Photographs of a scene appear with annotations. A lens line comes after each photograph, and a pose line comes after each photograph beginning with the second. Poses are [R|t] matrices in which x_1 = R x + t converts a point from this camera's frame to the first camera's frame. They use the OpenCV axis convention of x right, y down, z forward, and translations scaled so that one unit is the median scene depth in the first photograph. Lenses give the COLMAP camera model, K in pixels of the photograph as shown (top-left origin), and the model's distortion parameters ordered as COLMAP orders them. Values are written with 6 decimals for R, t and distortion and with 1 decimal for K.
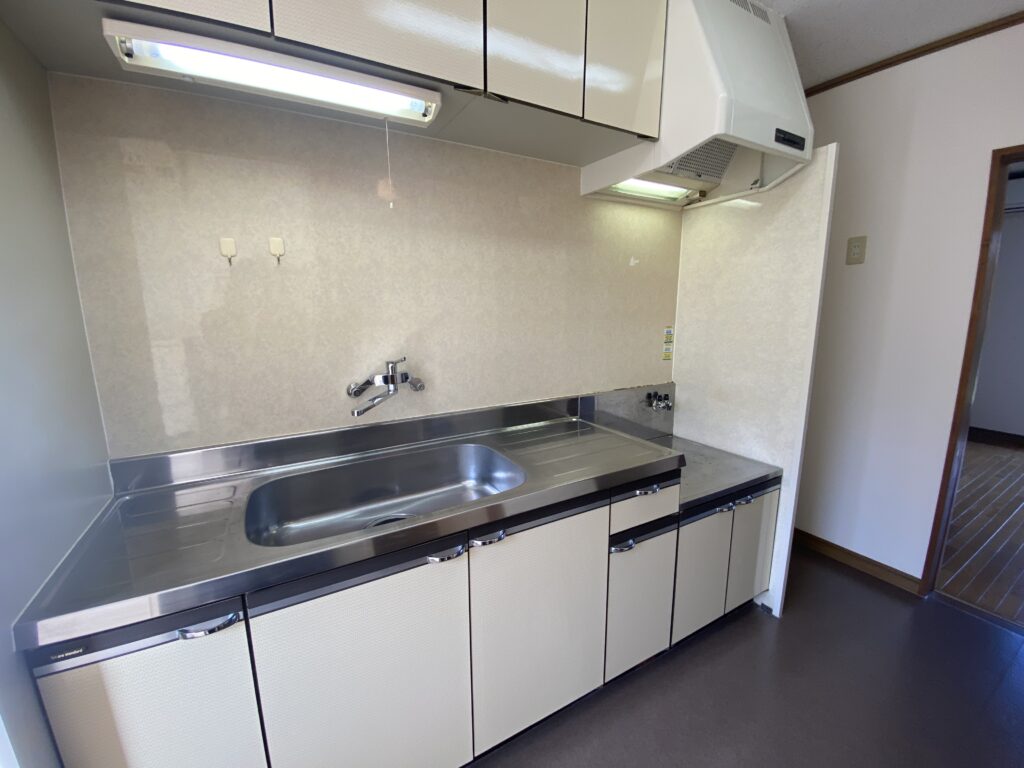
lens RADIAL K [[424.4, 0, 512.0], [0, 424.4, 384.0], [0, 0, 1]] dist [-0.001887, -0.000413]
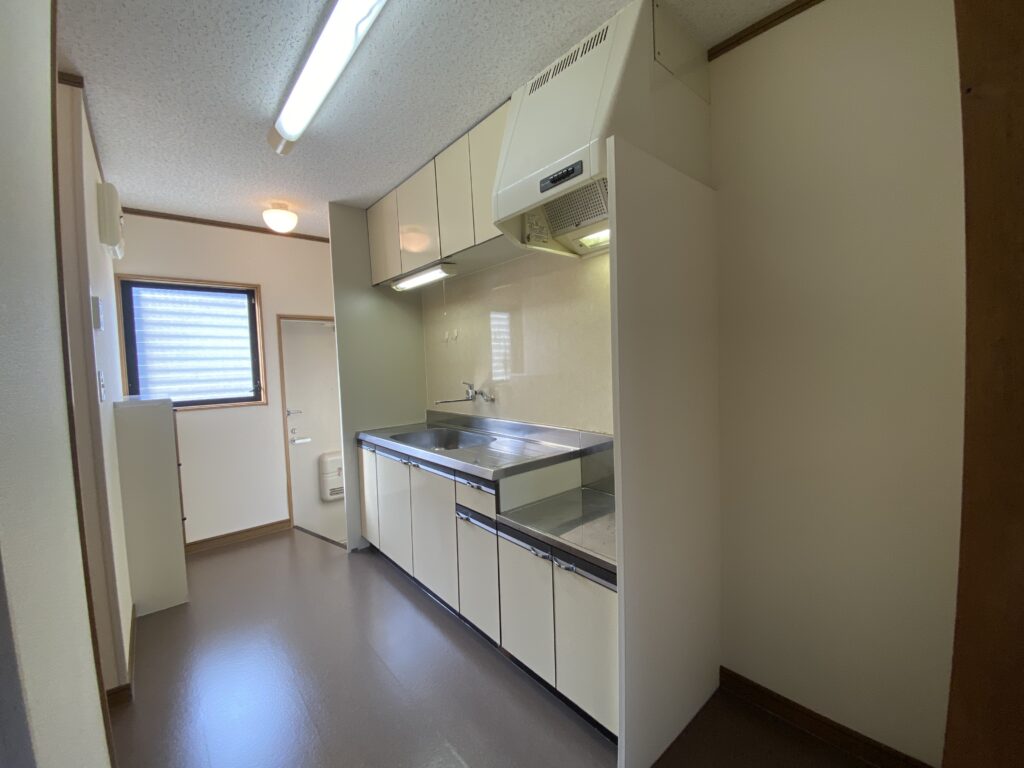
lens RADIAL K [[426.3, 0, 526.3], [0, 426.3, 383.7], [0, 0, 1]] dist [-0.021478, -0.000575]
pose [[0.194647, 0.057297, -0.979198, 1.605423], [-0.124543, 0.991656, 0.033270, -0.145671], [0.972934, 0.115476, 0.200159, 0.797550]]
